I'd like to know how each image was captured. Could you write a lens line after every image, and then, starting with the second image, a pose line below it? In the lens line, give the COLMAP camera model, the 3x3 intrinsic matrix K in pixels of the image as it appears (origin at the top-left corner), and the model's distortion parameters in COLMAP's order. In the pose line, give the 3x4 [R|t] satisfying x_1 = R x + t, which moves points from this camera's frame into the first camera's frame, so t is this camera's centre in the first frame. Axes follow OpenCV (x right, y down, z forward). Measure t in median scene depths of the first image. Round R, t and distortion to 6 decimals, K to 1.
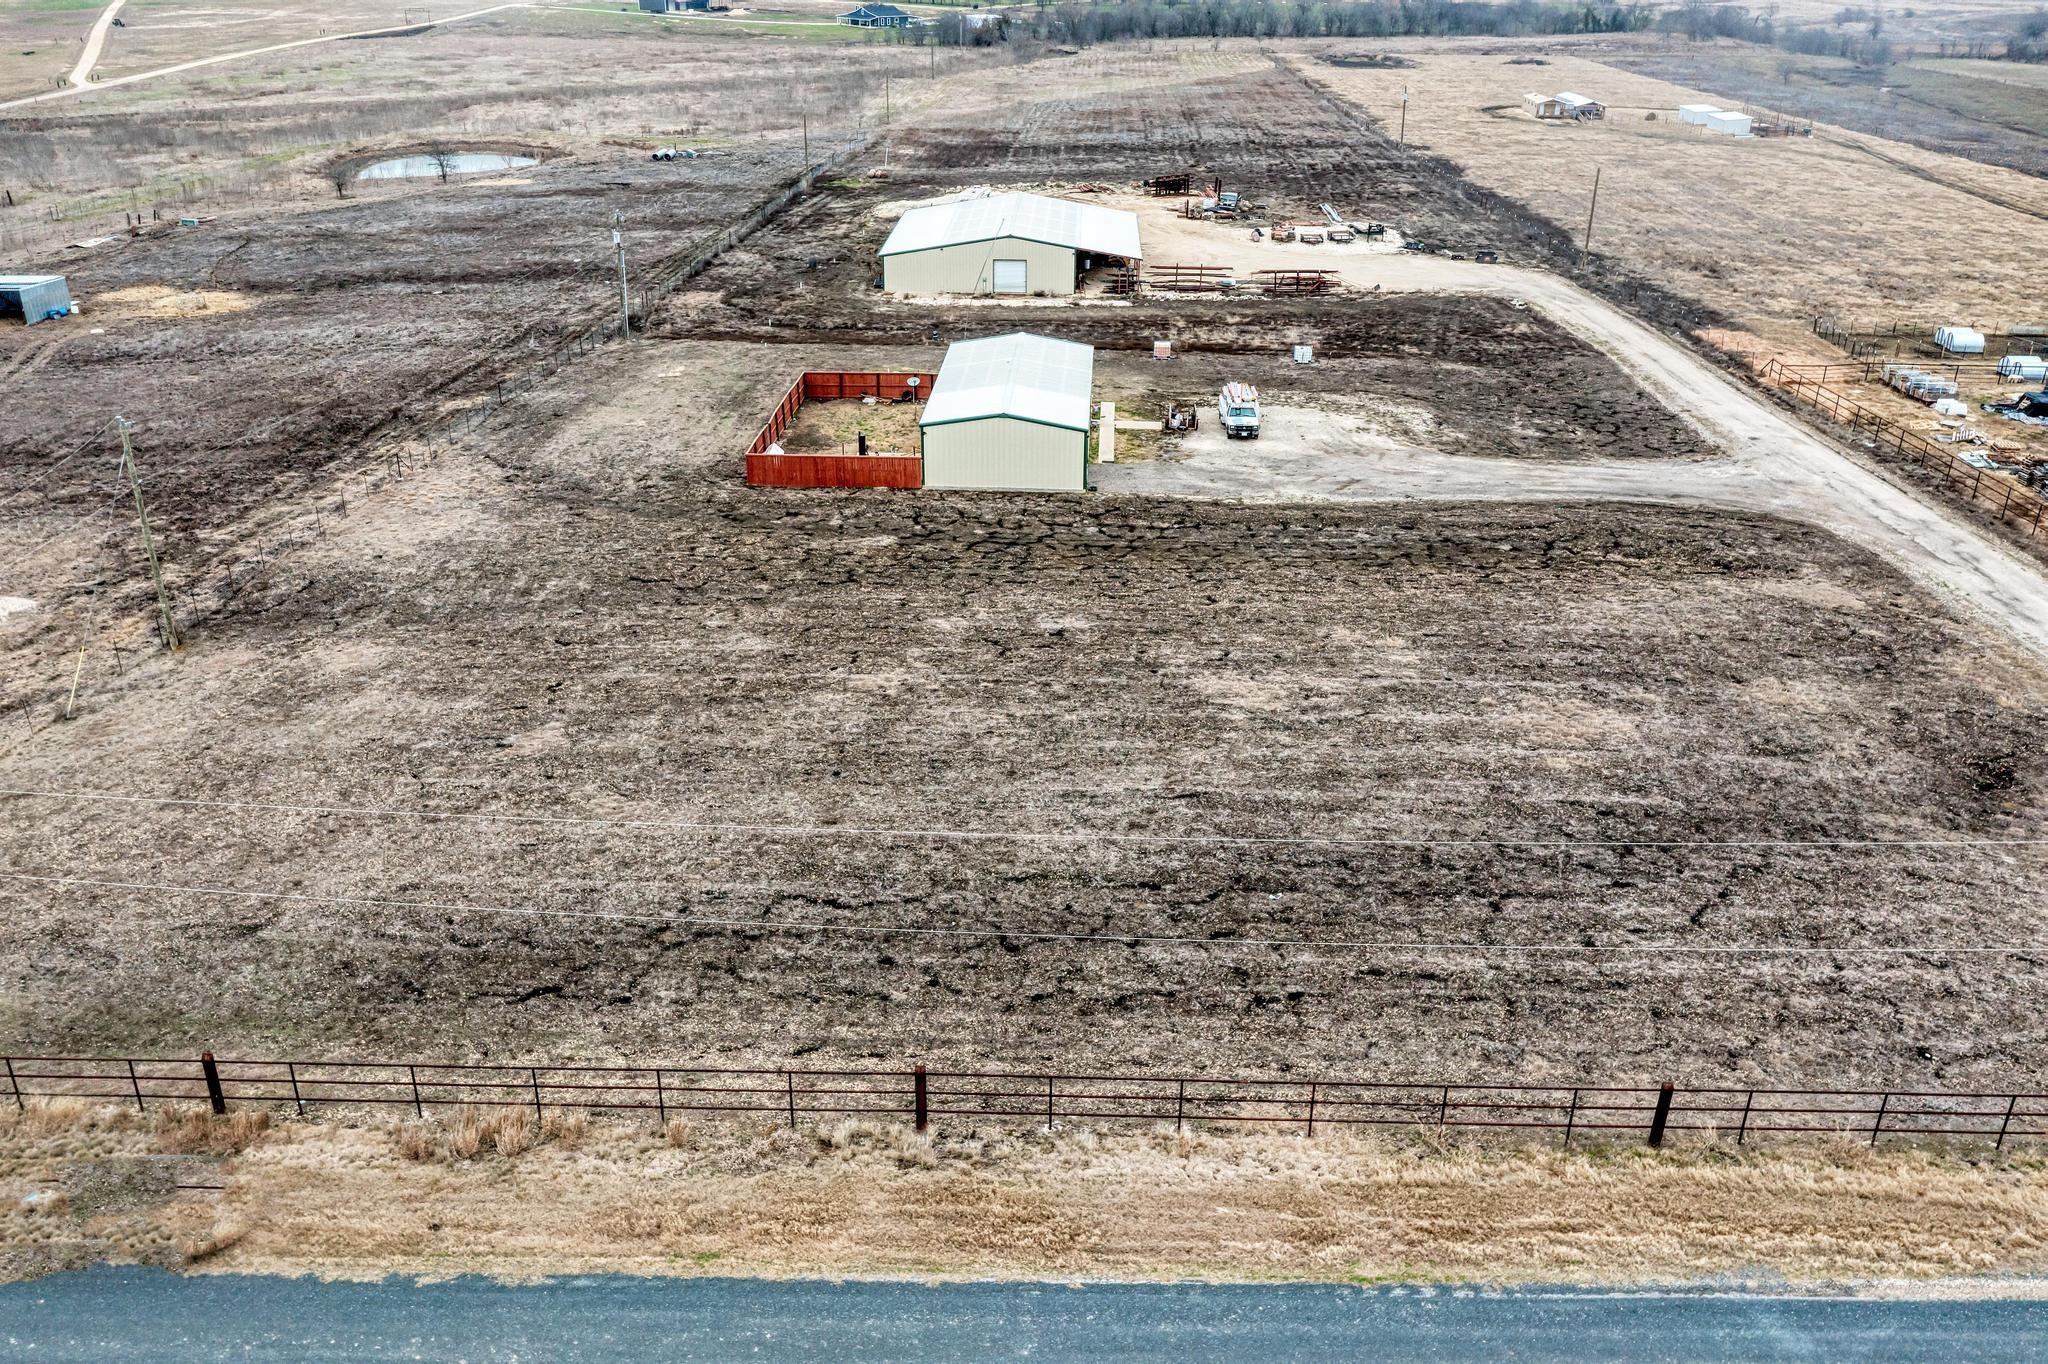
lens RADIAL K [[1628.4, 0, 1030.6], [0, 1628.4, 668.4], [0, 0, 1]] dist [-0.023263, 0.005355]
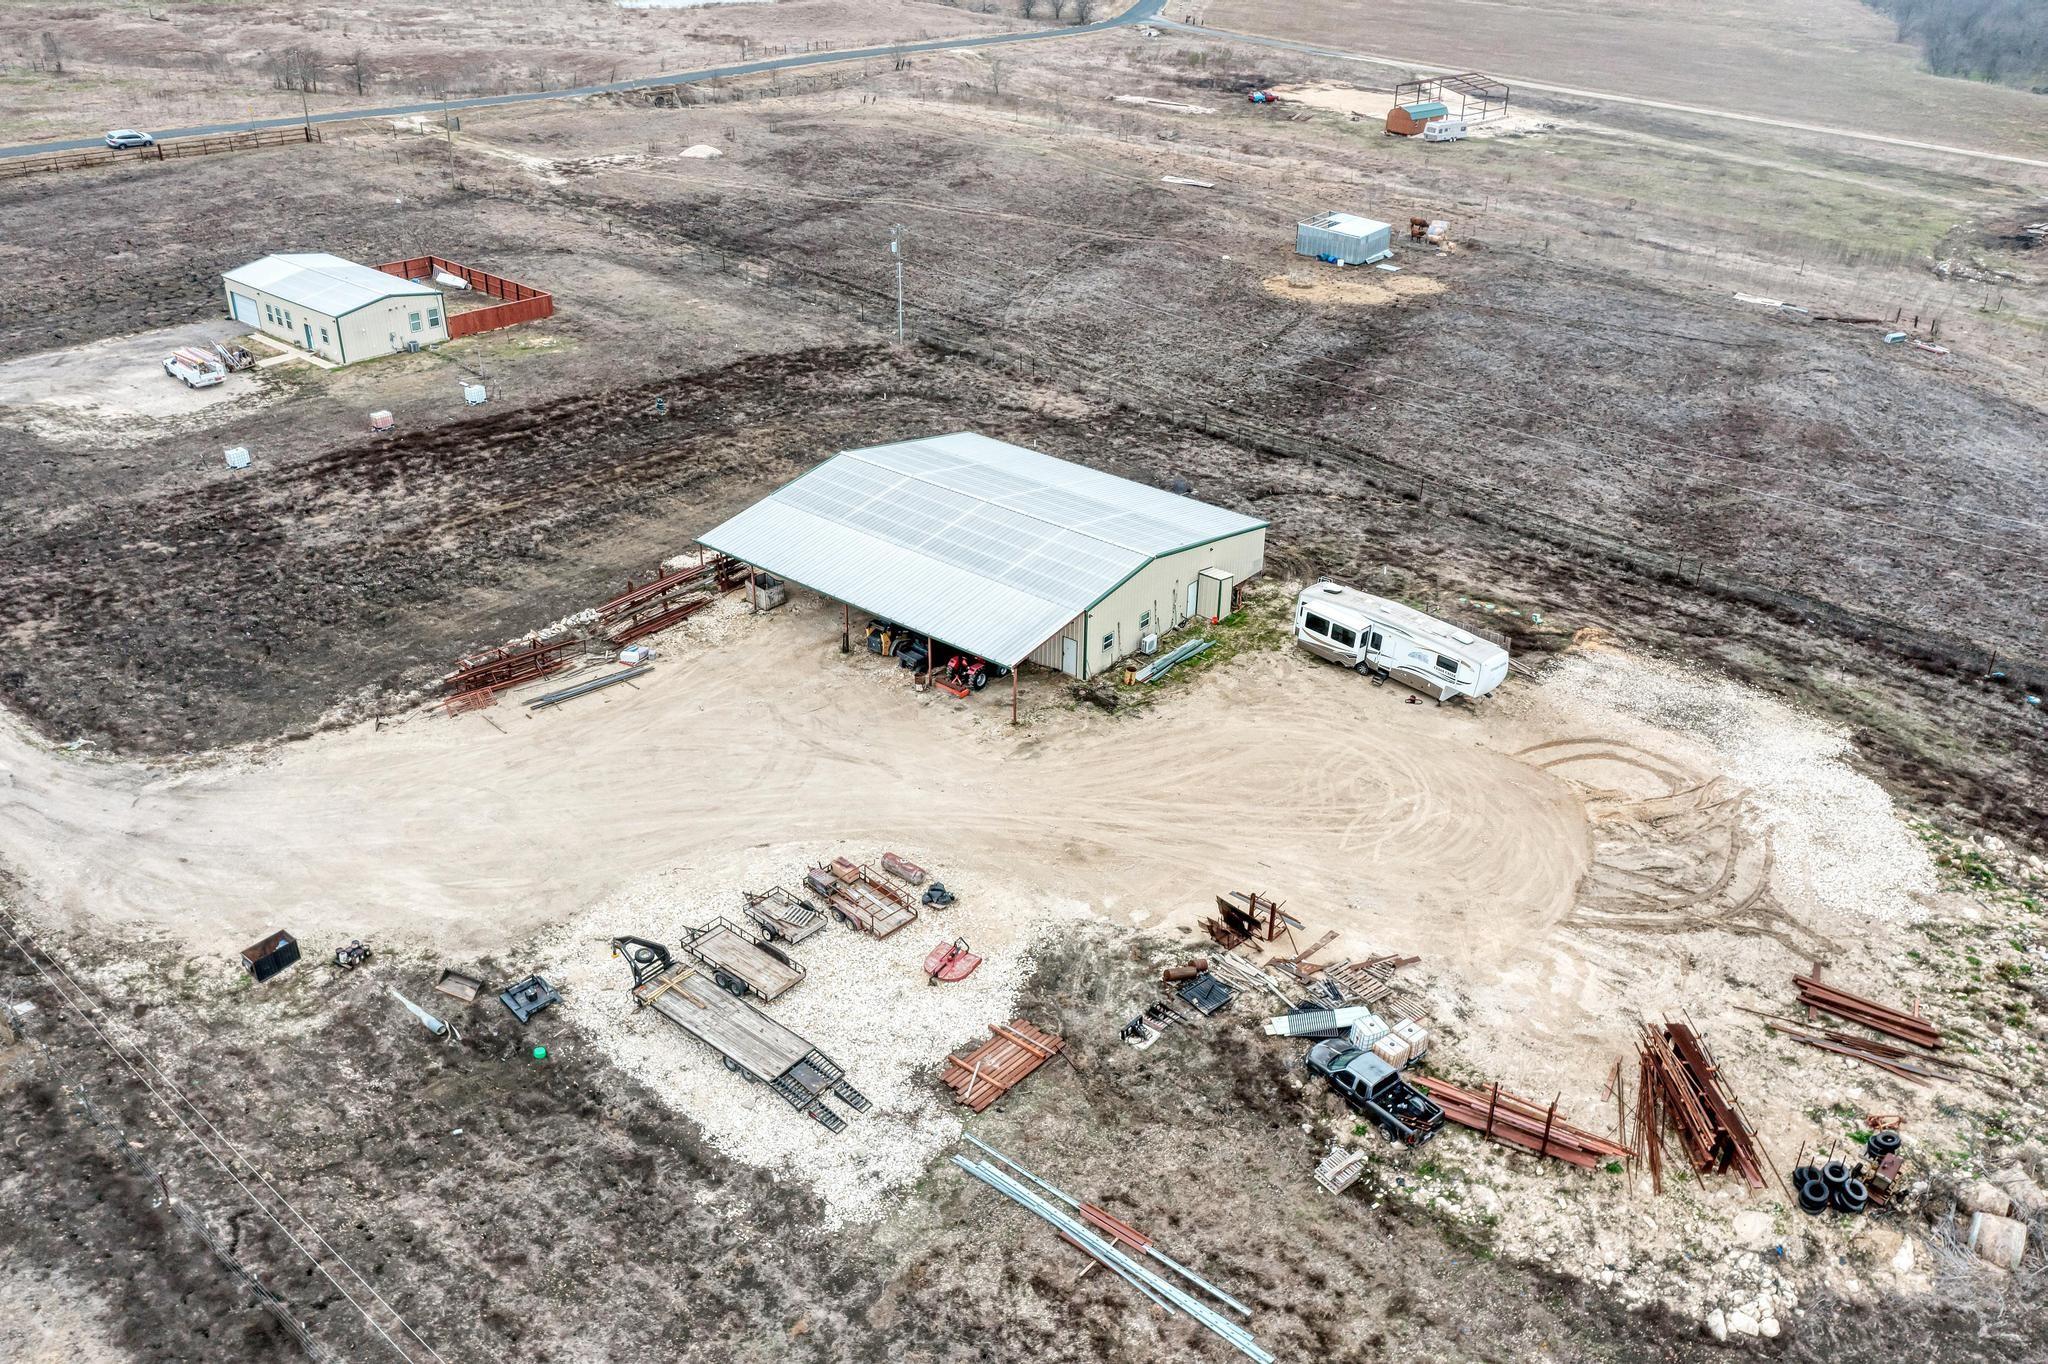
lens RADIAL K [[1628.4, 0, 1038.5], [0, 1628.4, 687.9], [0, 0, 1]] dist [-0.023263, 0.005355]
pose [[-0.606715, 0.370589, -0.703250, 0.757578], [-0.353147, 0.666929, 0.656120, -1.122052], [0.712169, 0.646428, -0.273763, 2.154905]]
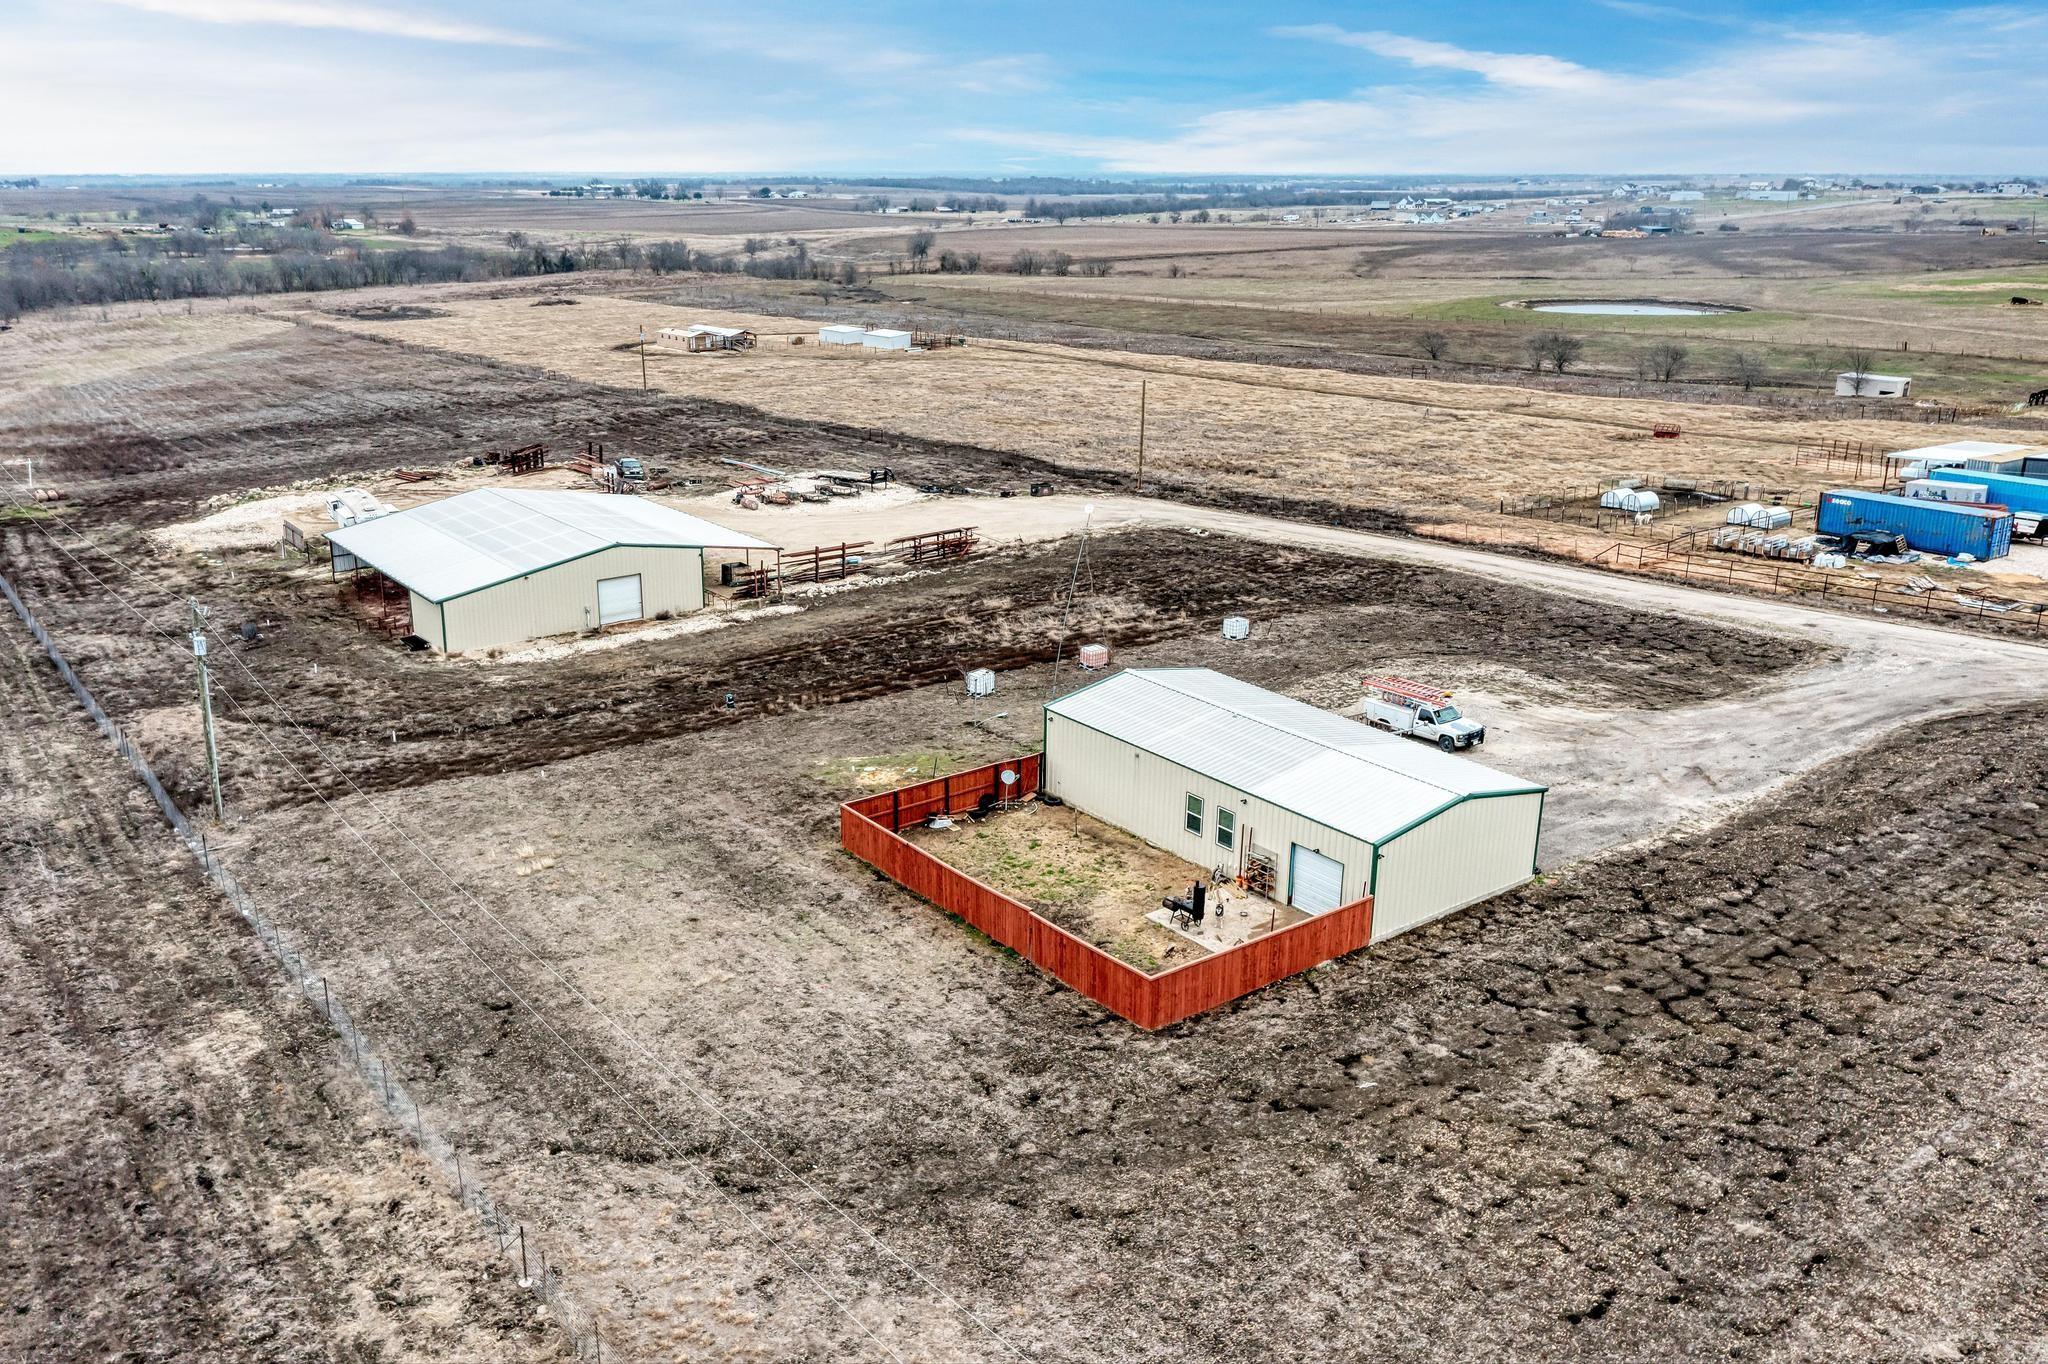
lens RADIAL K [[1628.4, 0, 1014.9], [0, 1628.4, 679.4], [0, 0, 1]] dist [-0.023263, 0.005355]
pose [[0.774395, -0.197635, 0.601043, -0.517966], [0.275875, 0.960375, -0.039651, -0.218807], [-0.569390, 0.196518, 0.798233, 0.567050]]
